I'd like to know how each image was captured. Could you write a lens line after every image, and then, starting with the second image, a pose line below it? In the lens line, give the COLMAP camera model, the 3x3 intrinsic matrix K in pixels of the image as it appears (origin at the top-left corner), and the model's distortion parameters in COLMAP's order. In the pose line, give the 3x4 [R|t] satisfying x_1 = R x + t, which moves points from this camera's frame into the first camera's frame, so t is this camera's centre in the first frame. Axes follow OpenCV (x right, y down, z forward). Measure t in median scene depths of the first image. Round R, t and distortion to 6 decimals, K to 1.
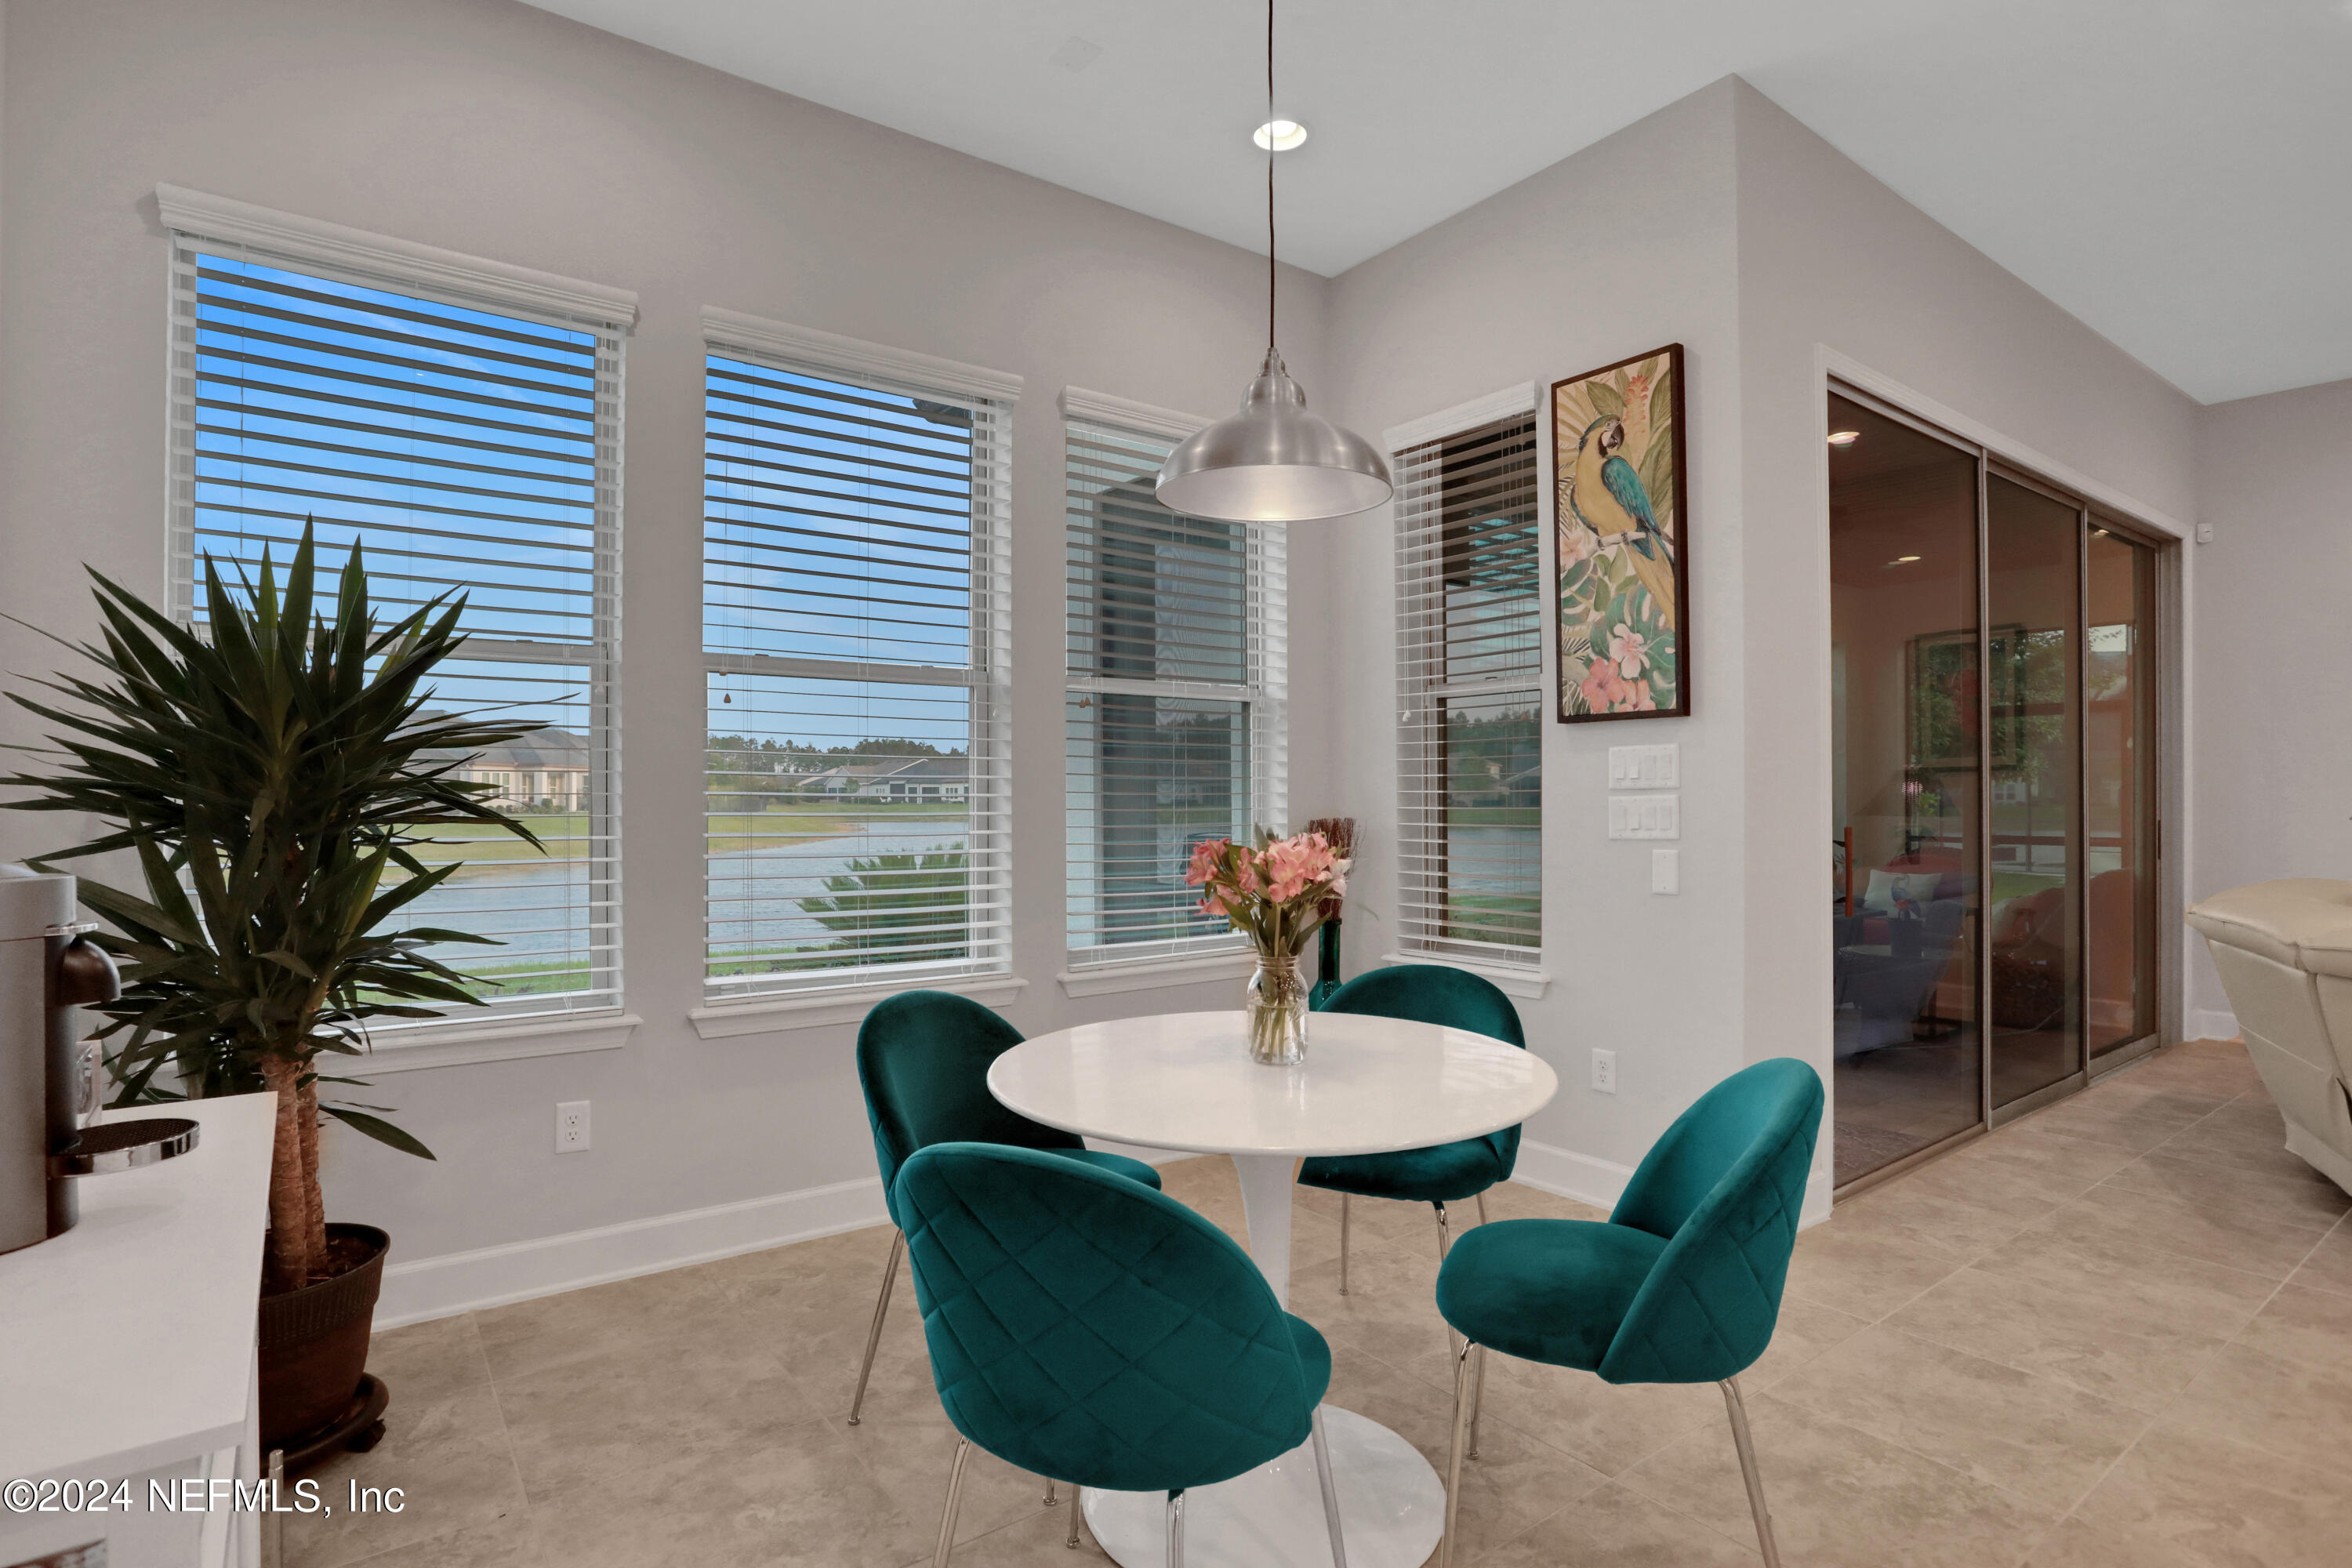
lens RADIAL K [[1184.8, 0, 1161.2], [0, 1184.8, 796.0], [0, 0, 1]] dist [-0.074489, 0.034102]
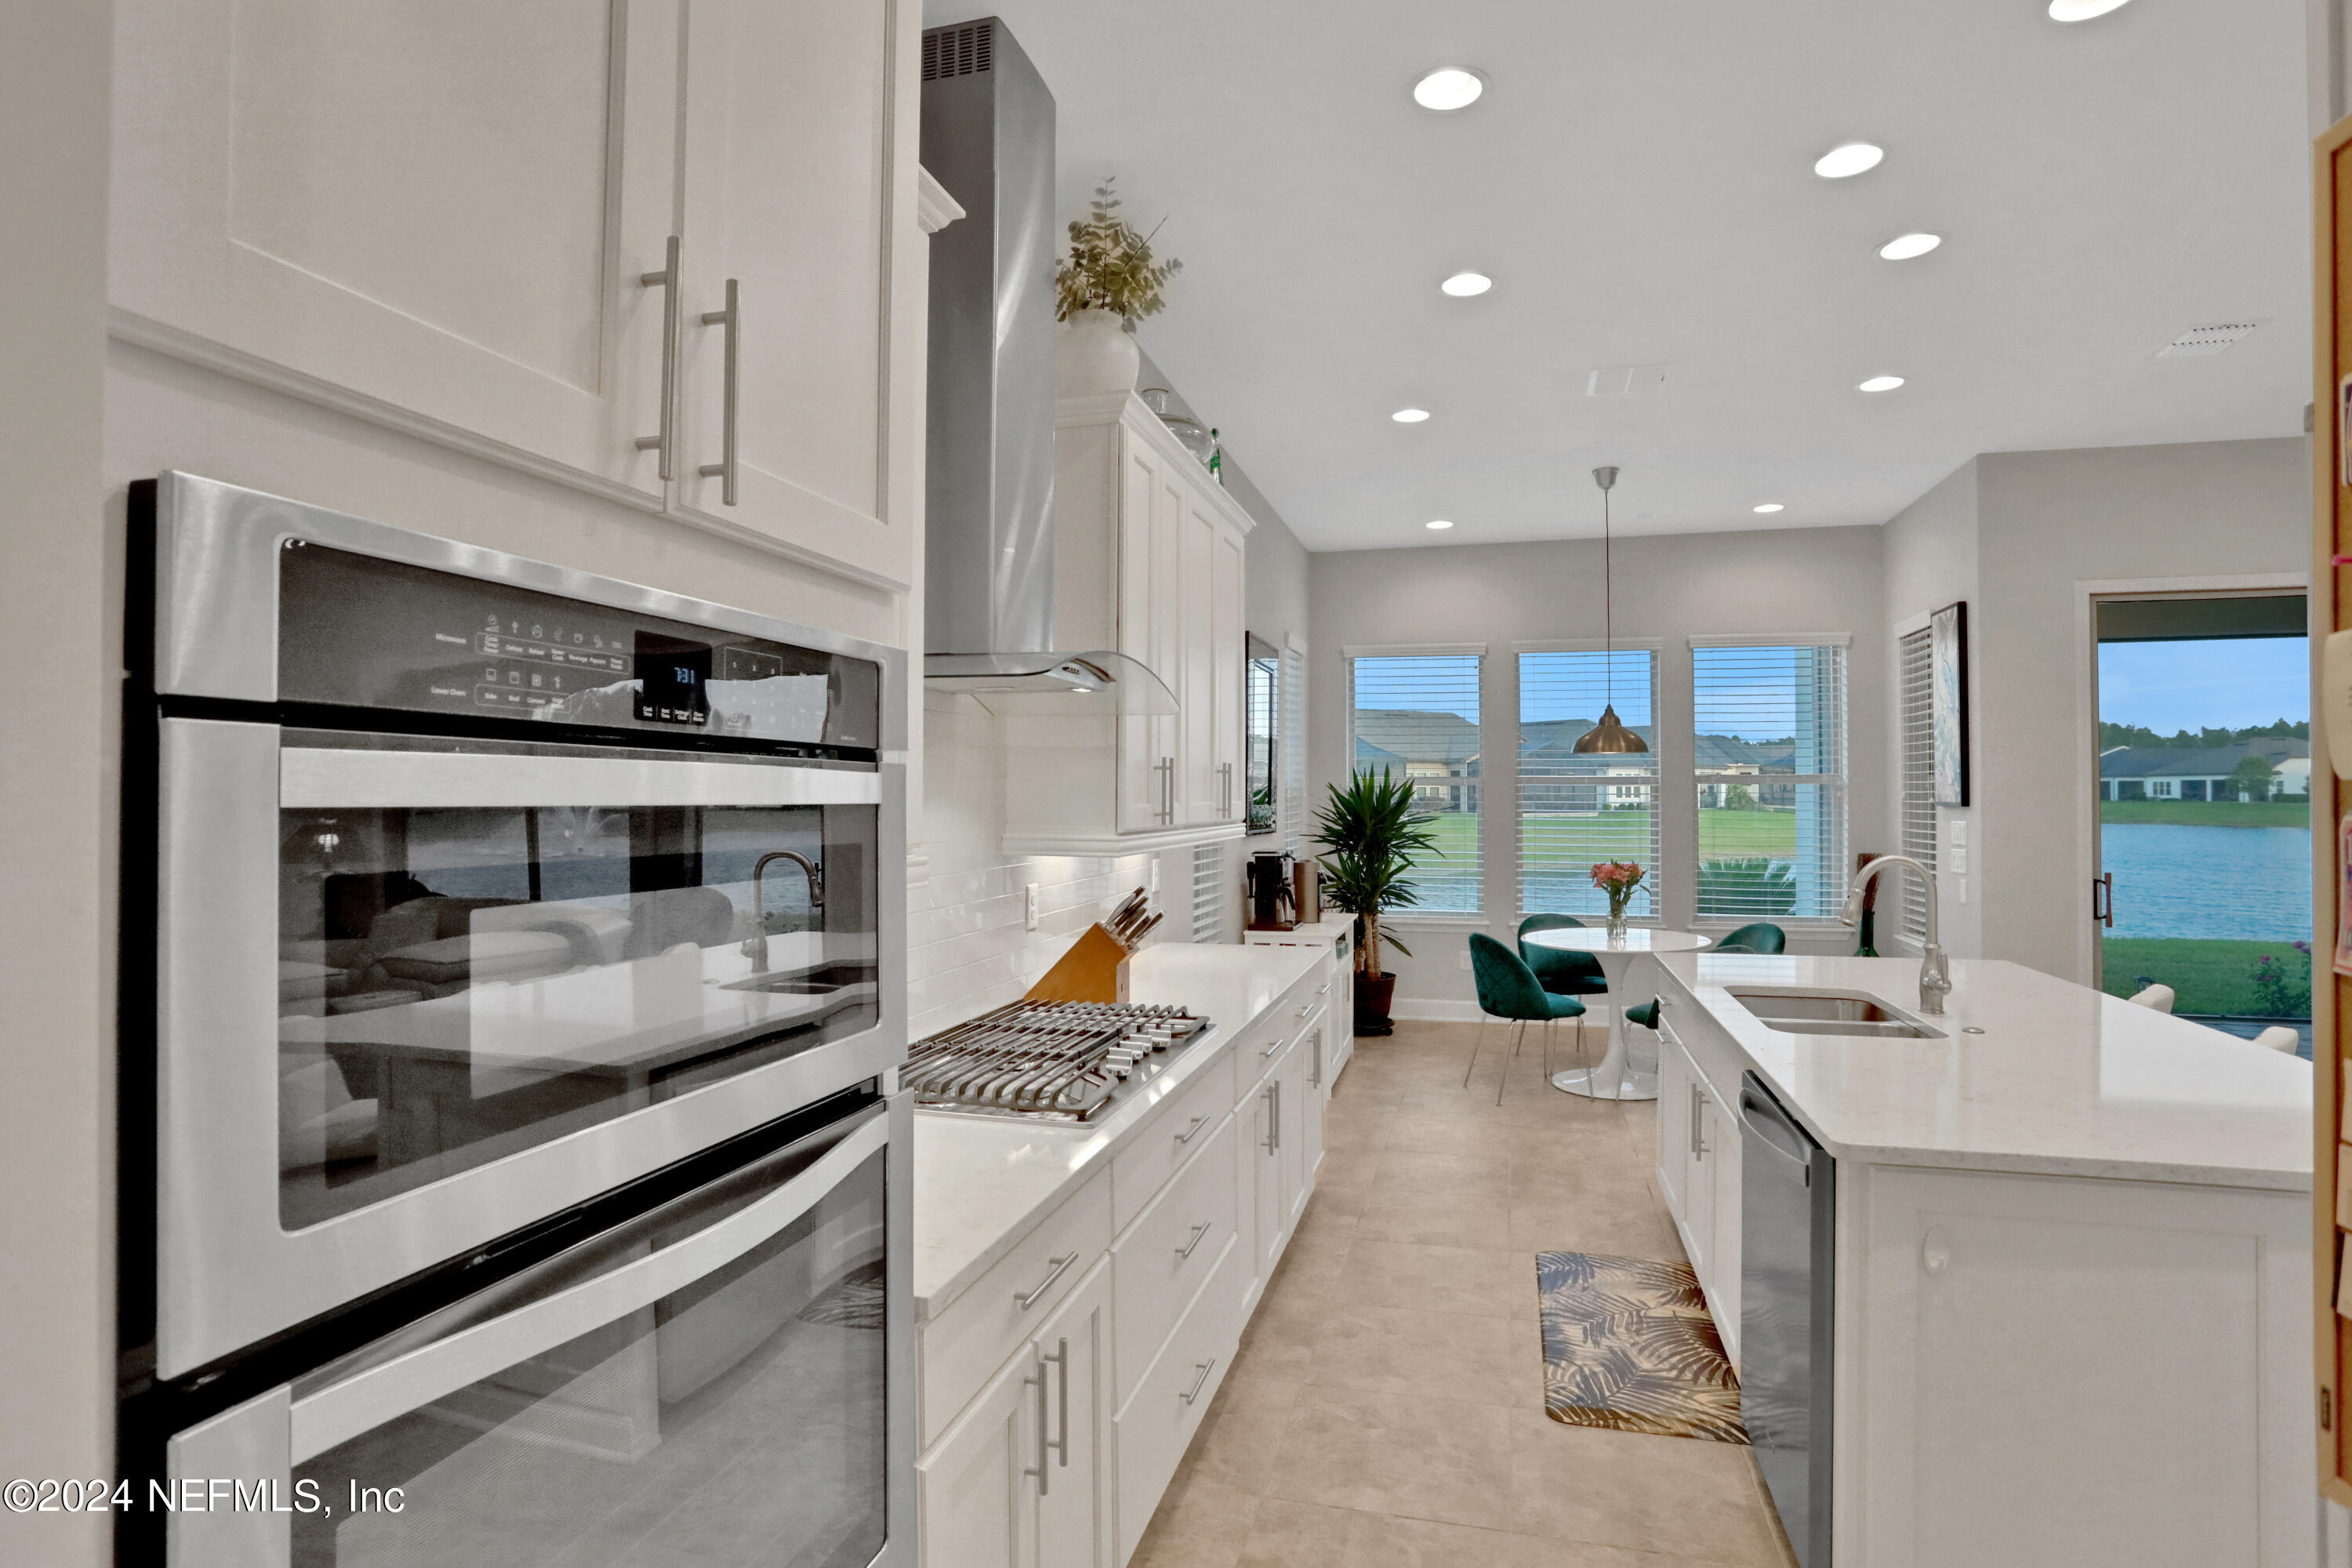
lens RADIAL K [[1184.8, 0, 1161.2], [0, 1184.8, 796.0], [0, 0, 1]] dist [-0.074489, 0.034102]
pose [[0.610671, 0.000560, -0.791884, 1.581338], [0.003004, 0.999991, 0.003023, -0.137646], [0.791879, -0.004225, 0.610664, -1.581886]]
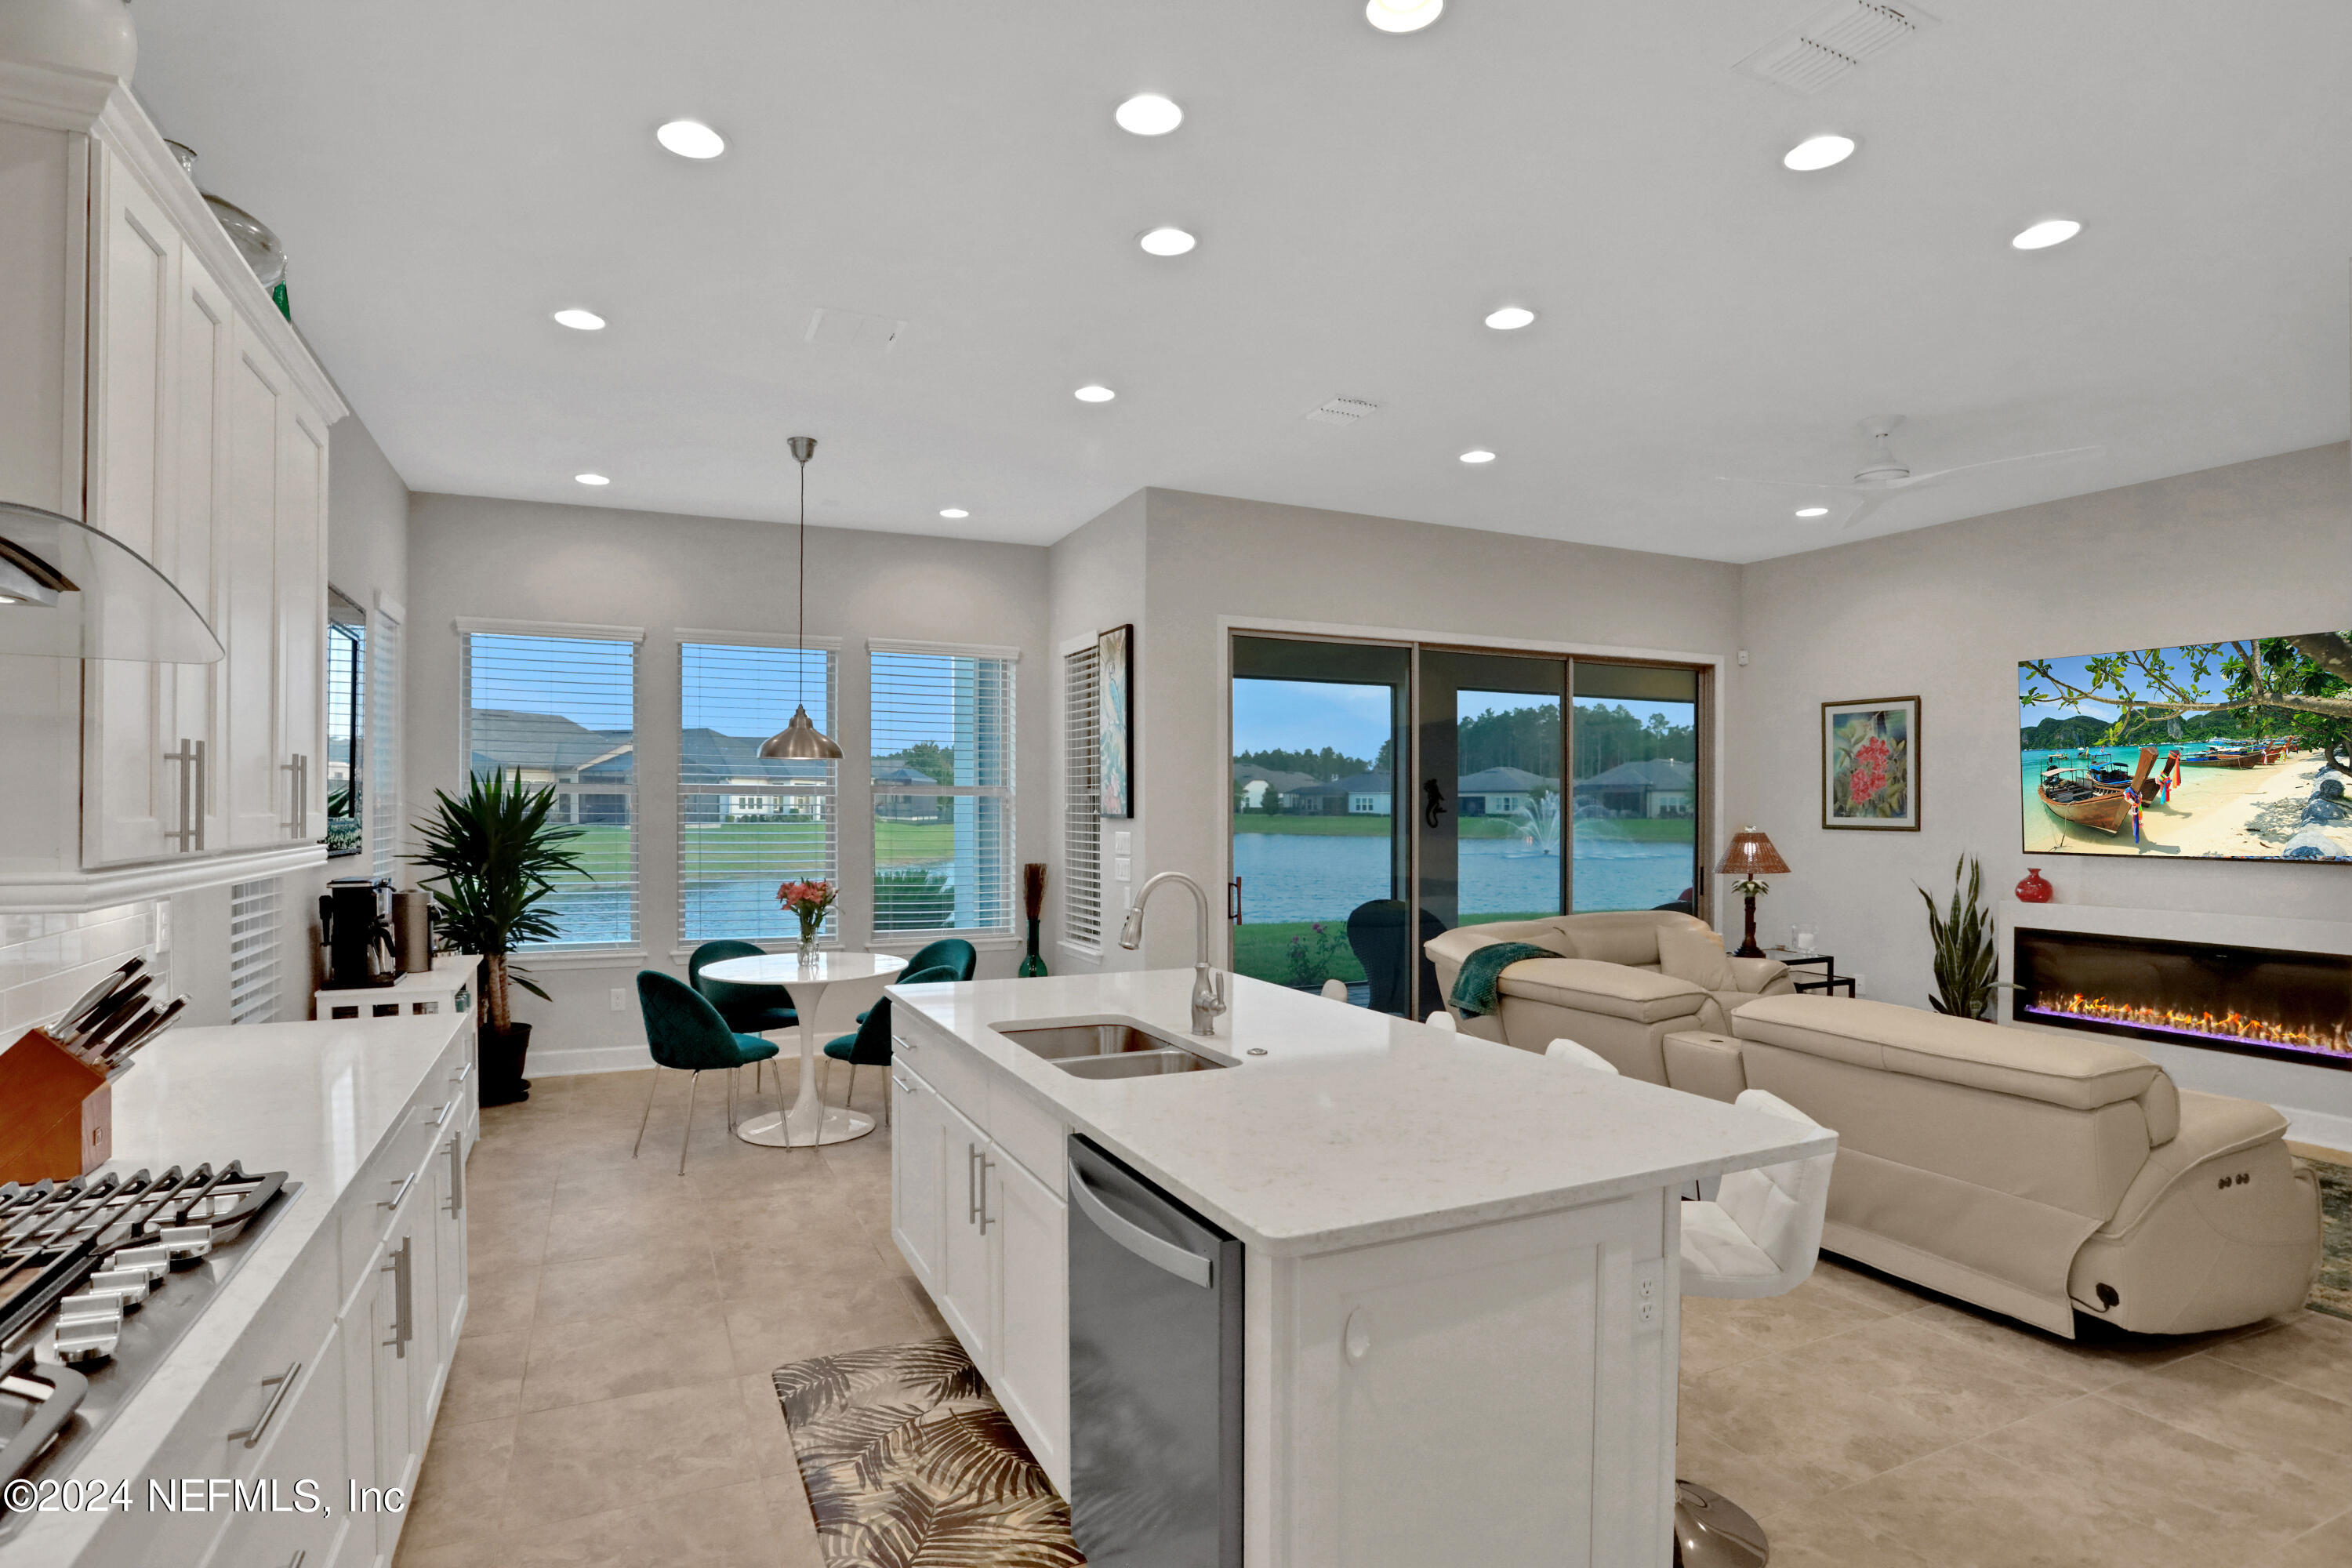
lens RADIAL K [[1198.7, 0, 1154.5], [0, 1198.7, 817.5], [0, 0, 1]] dist [-0.072765, 0.039155]
pose [[0.979225, 0.005587, -0.202699, 1.295477], [-0.003281, 0.999926, 0.011712, -0.135098], [0.202749, -0.010804, 0.979171, -1.377580]]
